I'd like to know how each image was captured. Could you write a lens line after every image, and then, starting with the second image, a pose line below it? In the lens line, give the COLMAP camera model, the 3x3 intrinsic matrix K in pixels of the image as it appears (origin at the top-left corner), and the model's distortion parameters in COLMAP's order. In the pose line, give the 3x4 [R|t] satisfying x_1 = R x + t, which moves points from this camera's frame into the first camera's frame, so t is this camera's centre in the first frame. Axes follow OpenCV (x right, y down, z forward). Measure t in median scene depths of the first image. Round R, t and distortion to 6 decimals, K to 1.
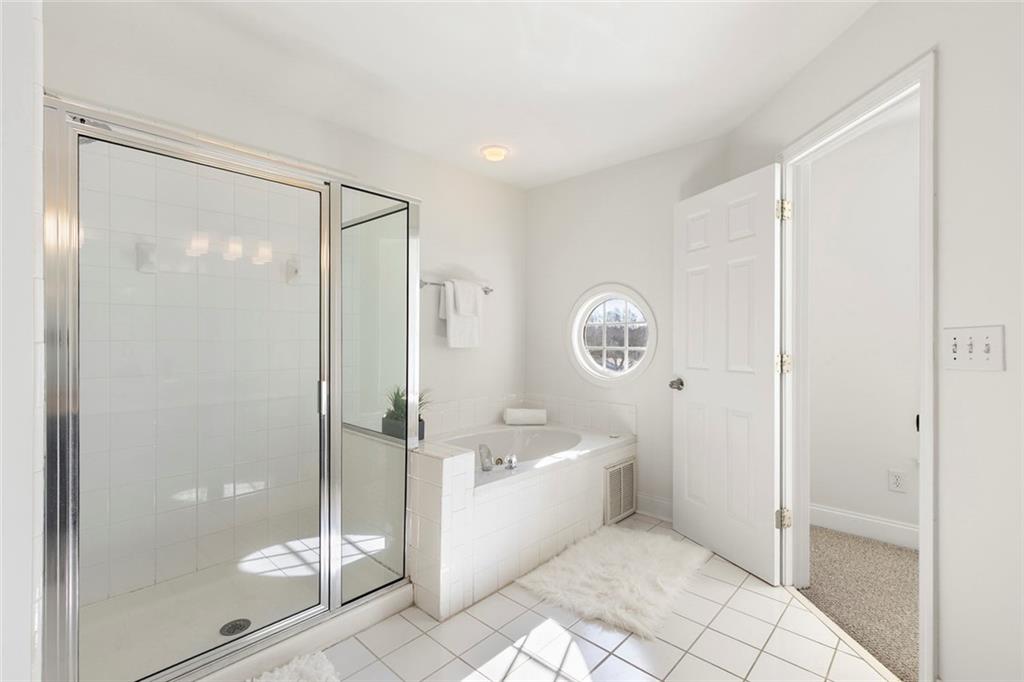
lens RADIAL K [[460.8, 0, 514.3], [0, 460.8, 339.5], [0, 0, 1]] dist [0.001510, 0.000486]
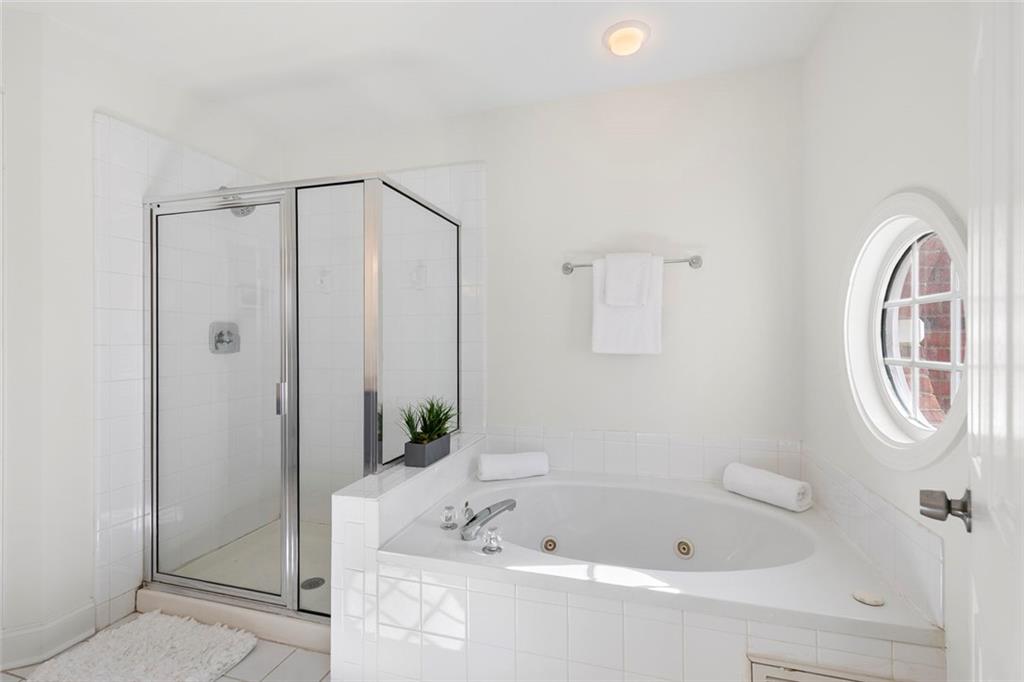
lens RADIAL K [[460.8, 0, 514.3], [0, 460.8, 339.5], [0, 0, 1]] dist [0.001510, 0.000486]
pose [[0.449113, -0.007942, -0.893440, 0.430736], [0.003865, 0.999968, -0.006947, 0.000768], [0.893467, -0.000333, 0.449129, 0.577204]]
